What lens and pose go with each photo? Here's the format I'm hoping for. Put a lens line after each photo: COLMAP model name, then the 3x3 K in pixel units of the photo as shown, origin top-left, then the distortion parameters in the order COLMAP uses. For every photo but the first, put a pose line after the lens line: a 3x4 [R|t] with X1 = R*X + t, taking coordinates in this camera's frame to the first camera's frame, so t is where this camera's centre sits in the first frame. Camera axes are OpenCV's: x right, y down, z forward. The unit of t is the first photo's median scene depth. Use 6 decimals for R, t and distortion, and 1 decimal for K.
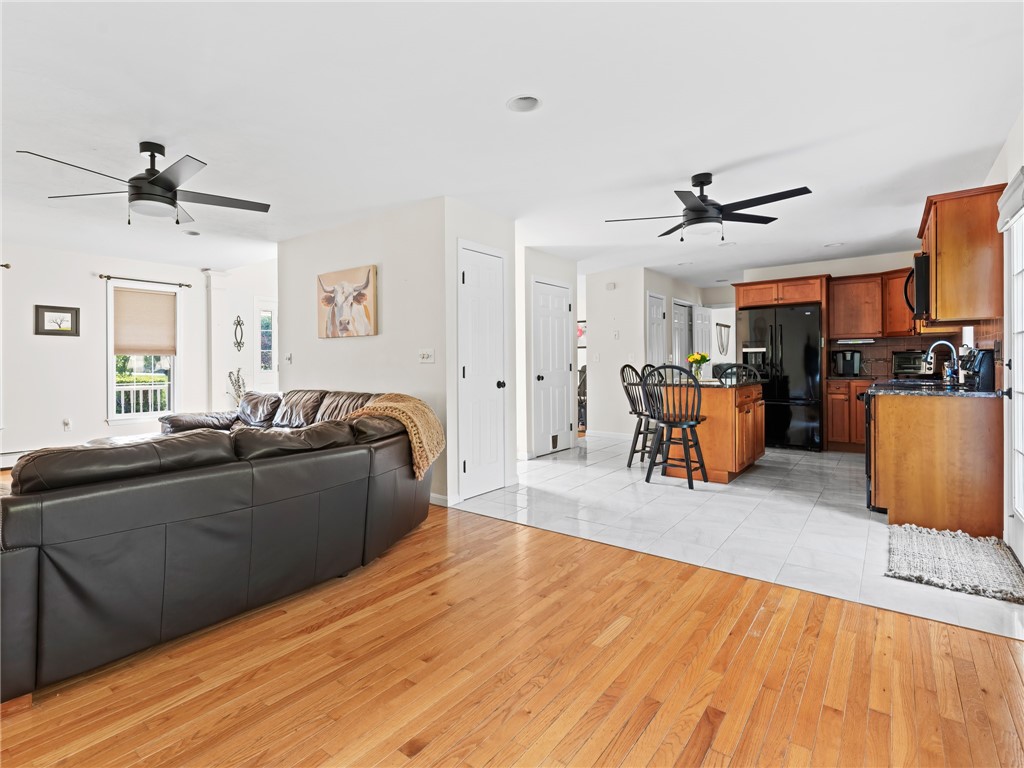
lens RADIAL K [[481.0, 0, 481.2], [0, 481.0, 362.6], [0, 0, 1]] dist [0.001413, -0.000085]
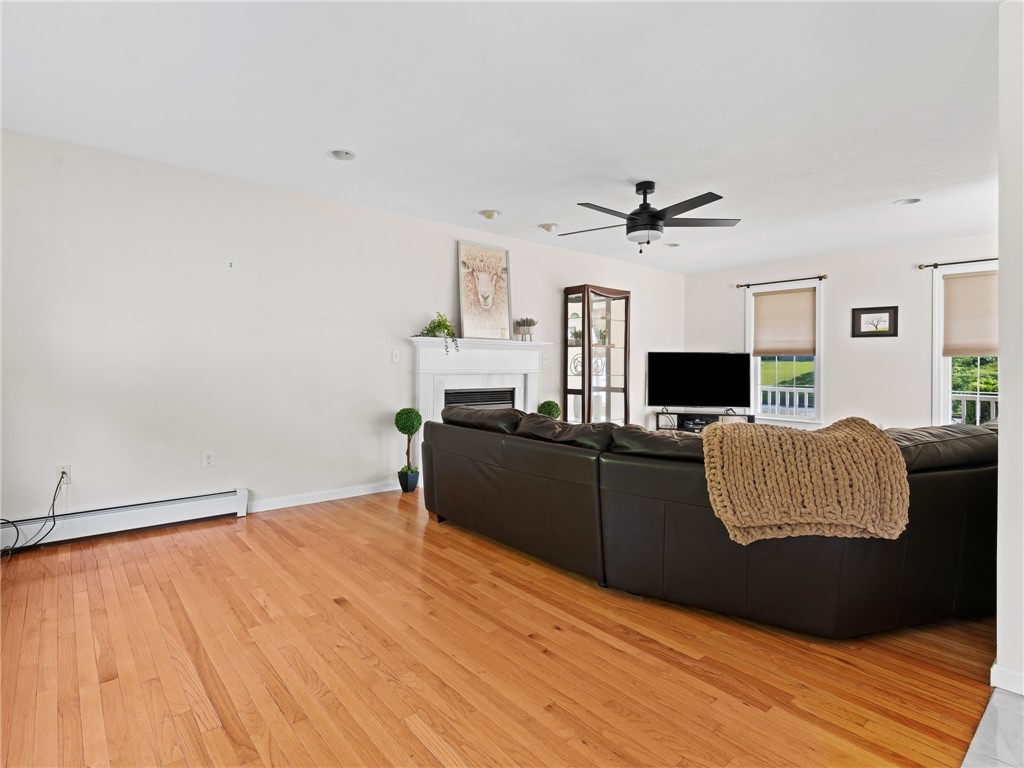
lens RADIAL K [[569.9, 0, 489.7], [0, 569.9, 363.8], [0, 0, 1]] dist [0.000936, 0.000026]
pose [[-0.207362, 0.004688, -0.978253, 0.831358], [-0.009217, 0.999935, 0.006745, -0.005156], [0.978221, 0.010415, -0.207305, 0.964863]]
